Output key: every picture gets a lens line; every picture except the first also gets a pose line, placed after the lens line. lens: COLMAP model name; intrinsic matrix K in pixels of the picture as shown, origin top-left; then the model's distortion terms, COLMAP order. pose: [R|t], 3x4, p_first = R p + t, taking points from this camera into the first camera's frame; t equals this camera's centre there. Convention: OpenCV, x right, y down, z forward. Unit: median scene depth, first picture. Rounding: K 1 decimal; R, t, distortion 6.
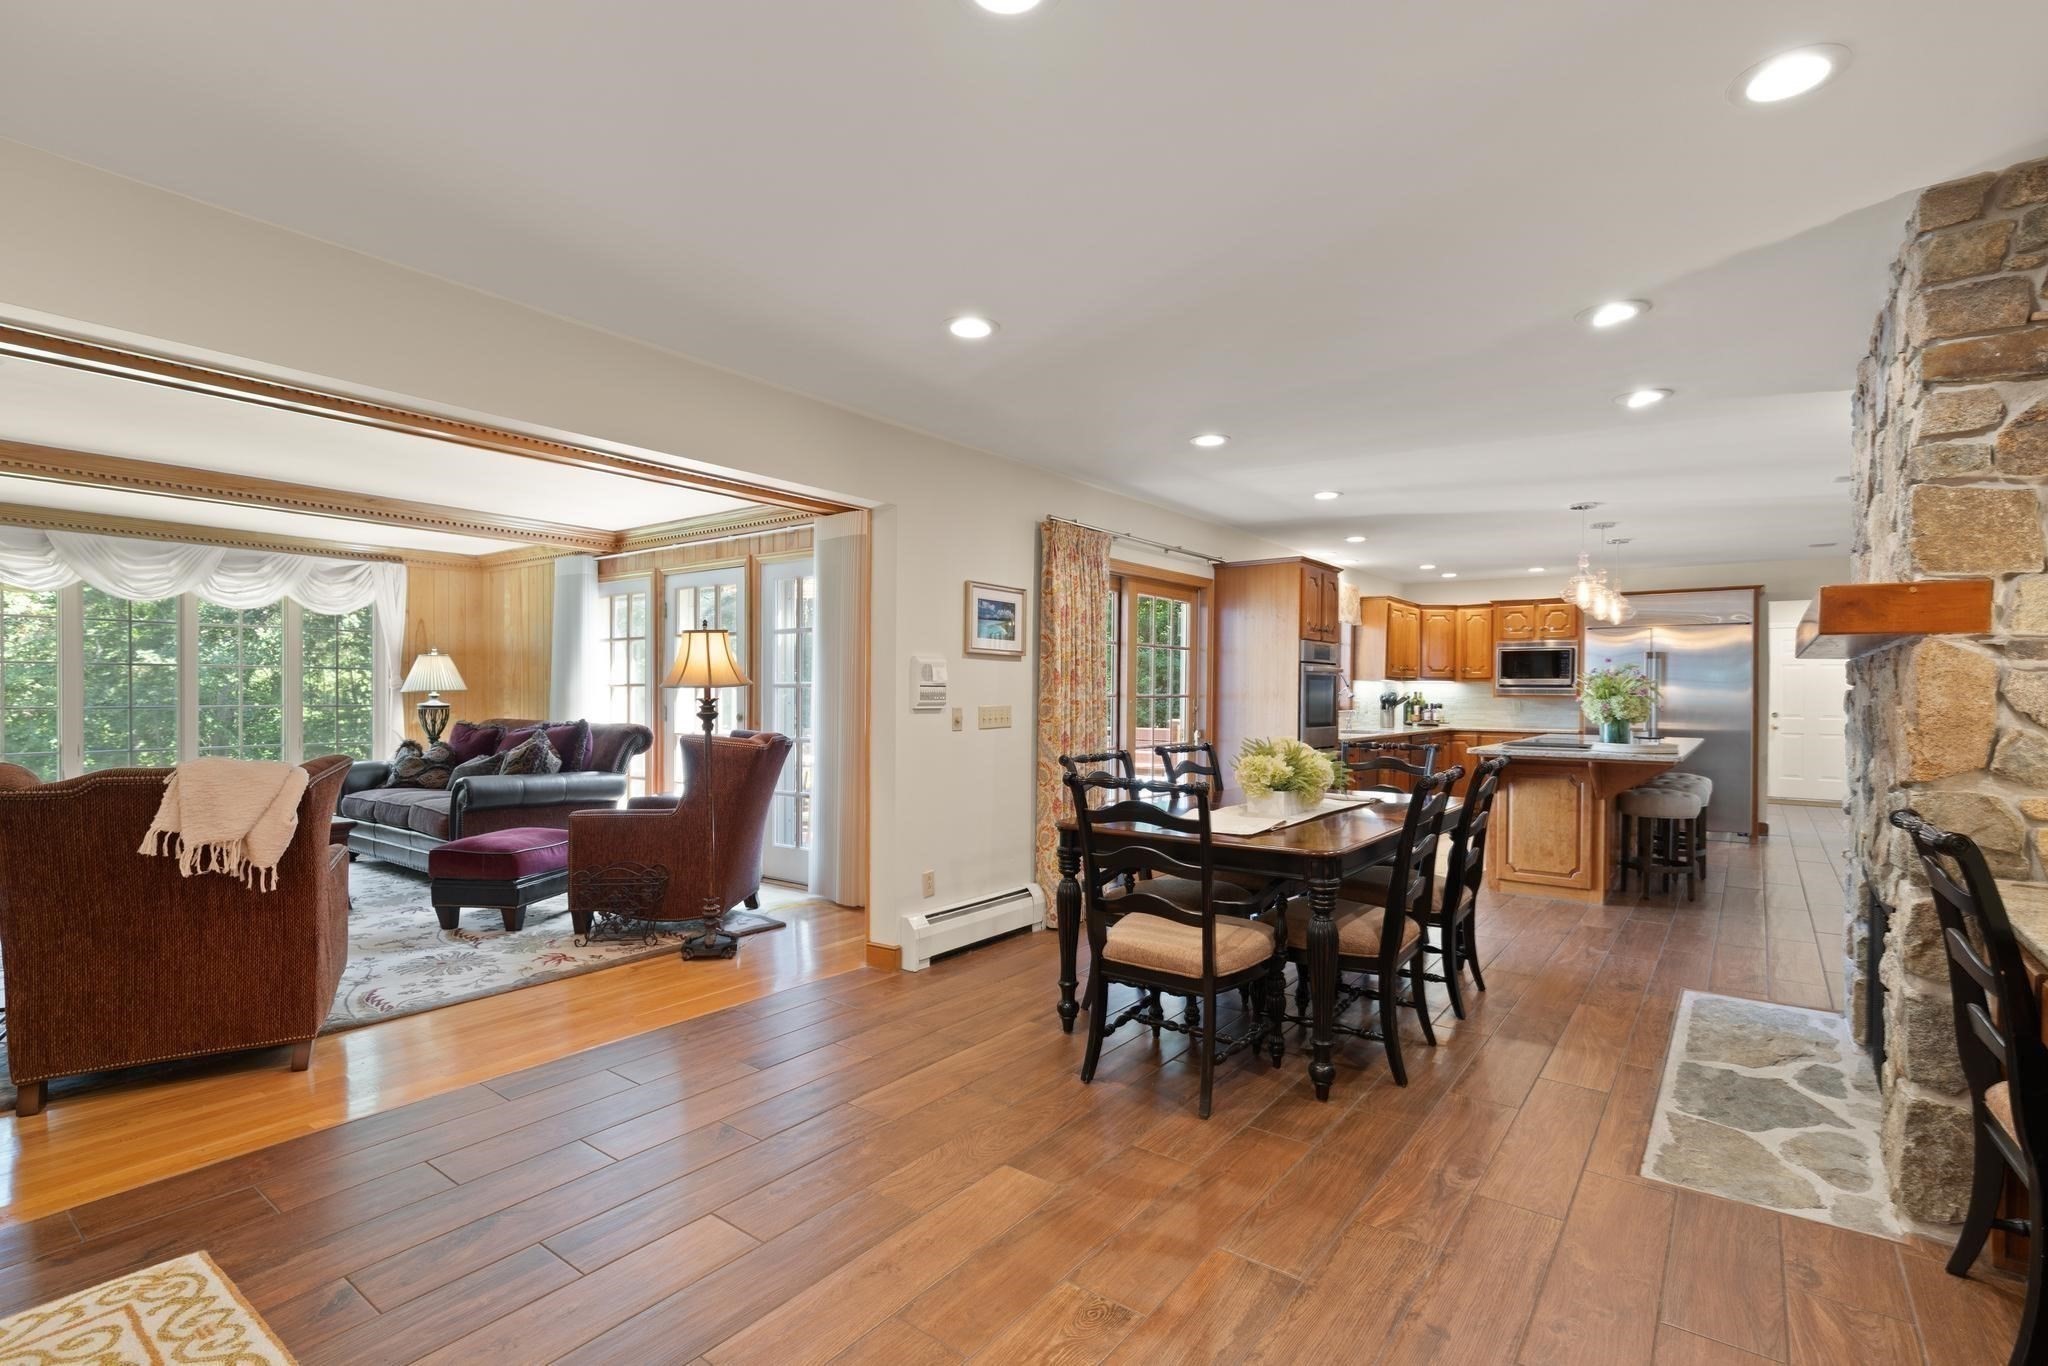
lens RADIAL K [[948.8, 0, 1030.0], [0, 948.8, 696.5], [0, 0, 1]] dist [0.002560, -0.000226]
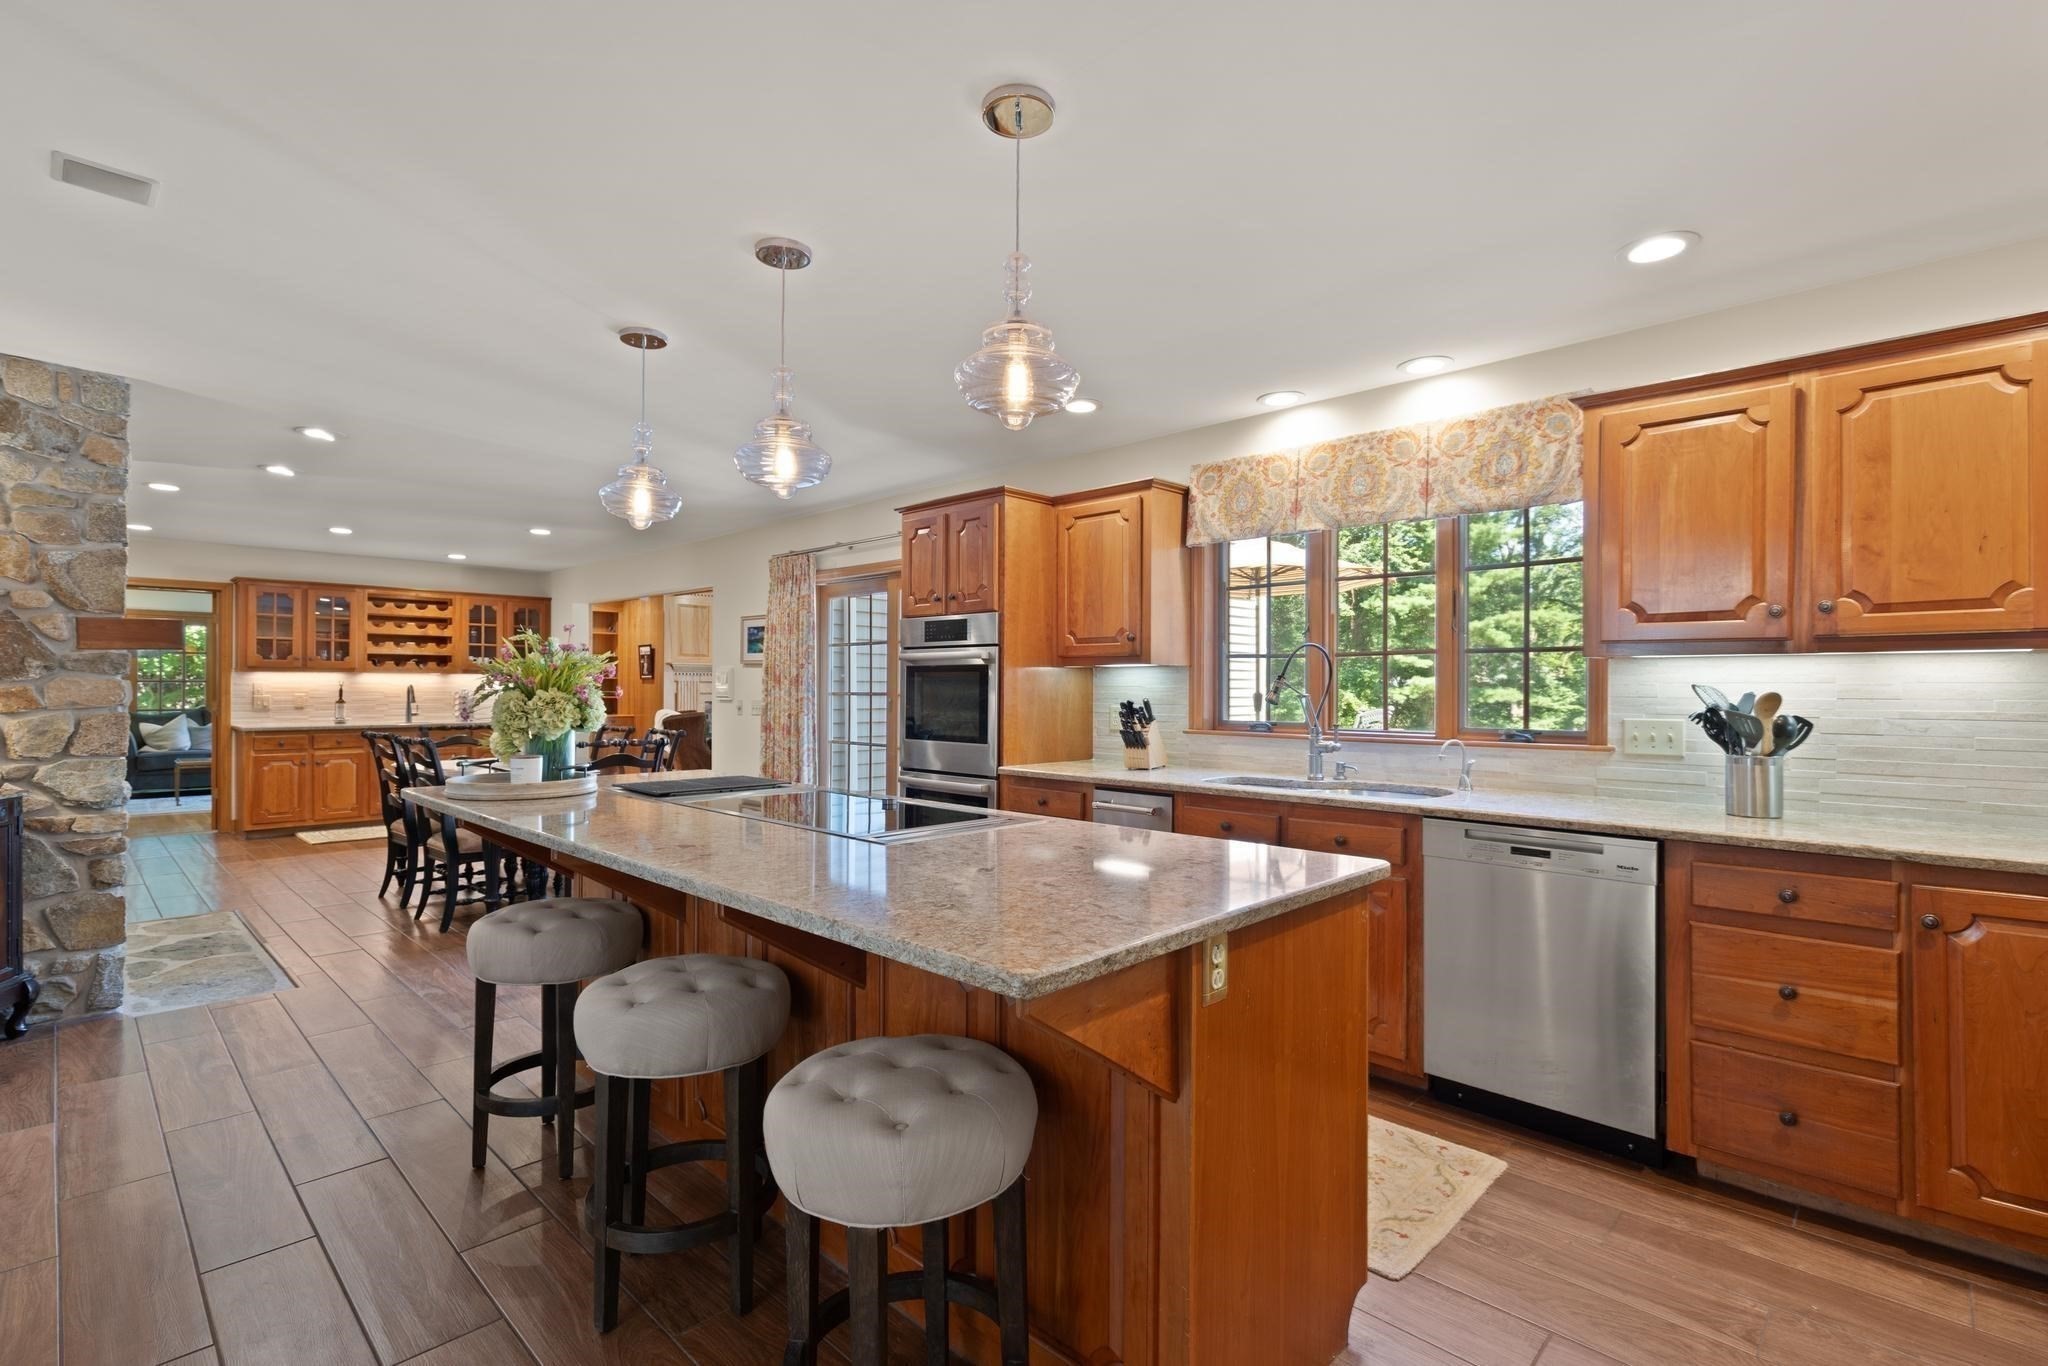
lens RADIAL K [[936.5, 0, 1024.0], [0, 936.5, 683.0], [0, 0, 1]] dist [0.002132, 0.000452]
pose [[-0.114449, -0.012983, -0.993344, 1.330572], [-0.012529, 0.999854, -0.011624, -0.003466], [0.993350, 0.011116, -0.114595, 1.570333]]
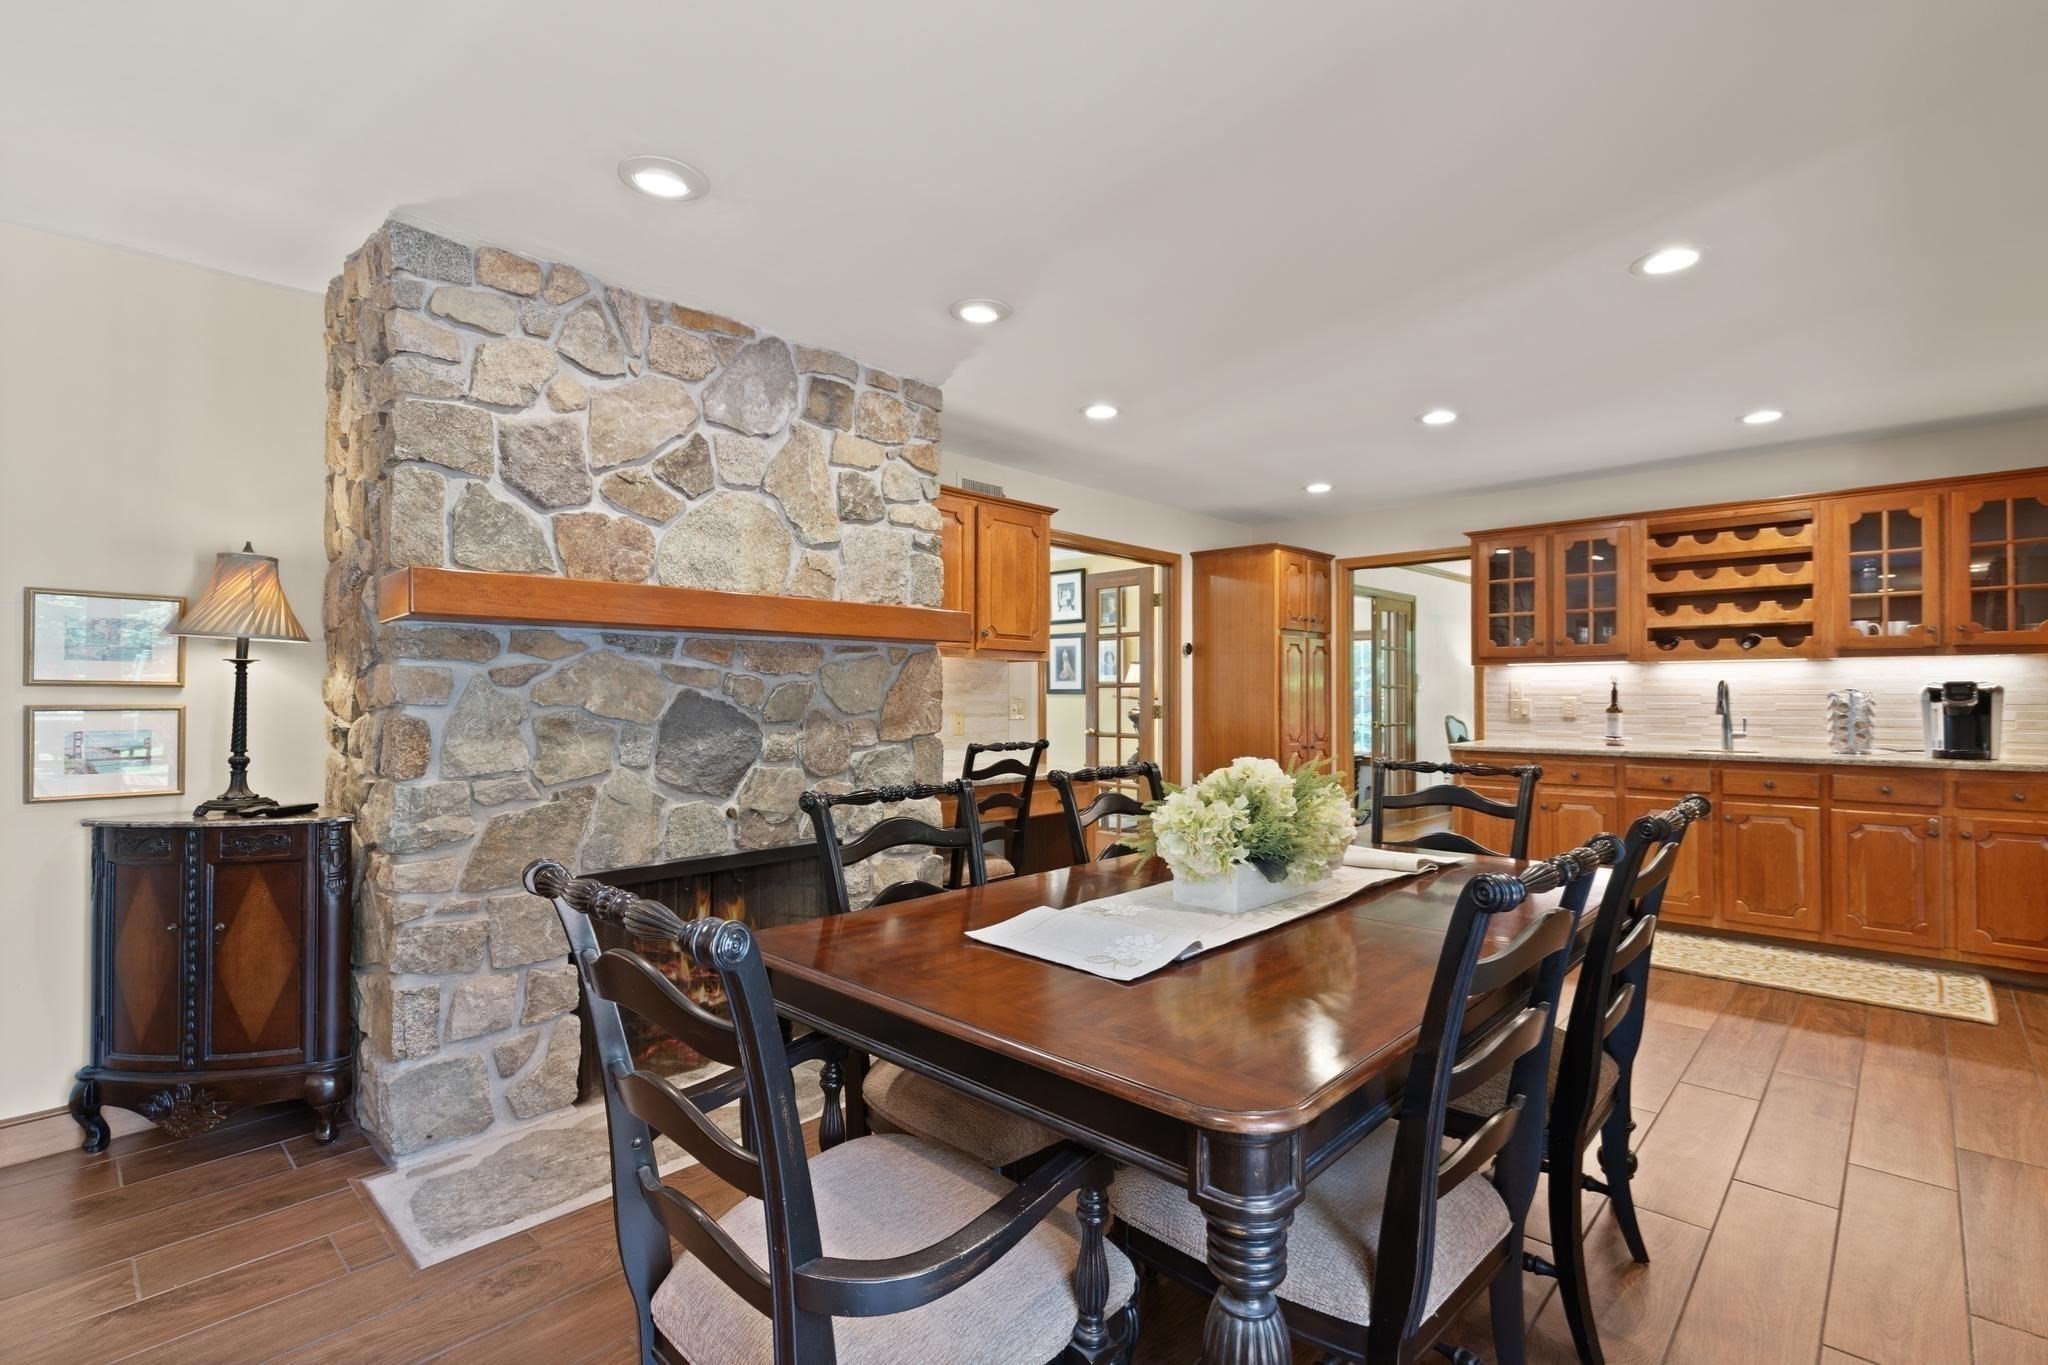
lens RADIAL K [[938.4, 0, 1027.5], [0, 938.4, 689.3], [0, 0, 1]] dist [0.000316, 0.000345]
pose [[-0.994875, -0.006318, 0.100911, 0.281647], [-0.005938, 0.999974, 0.004072, 0.002738], [-0.100934, 0.003452, -0.994887, 1.233525]]
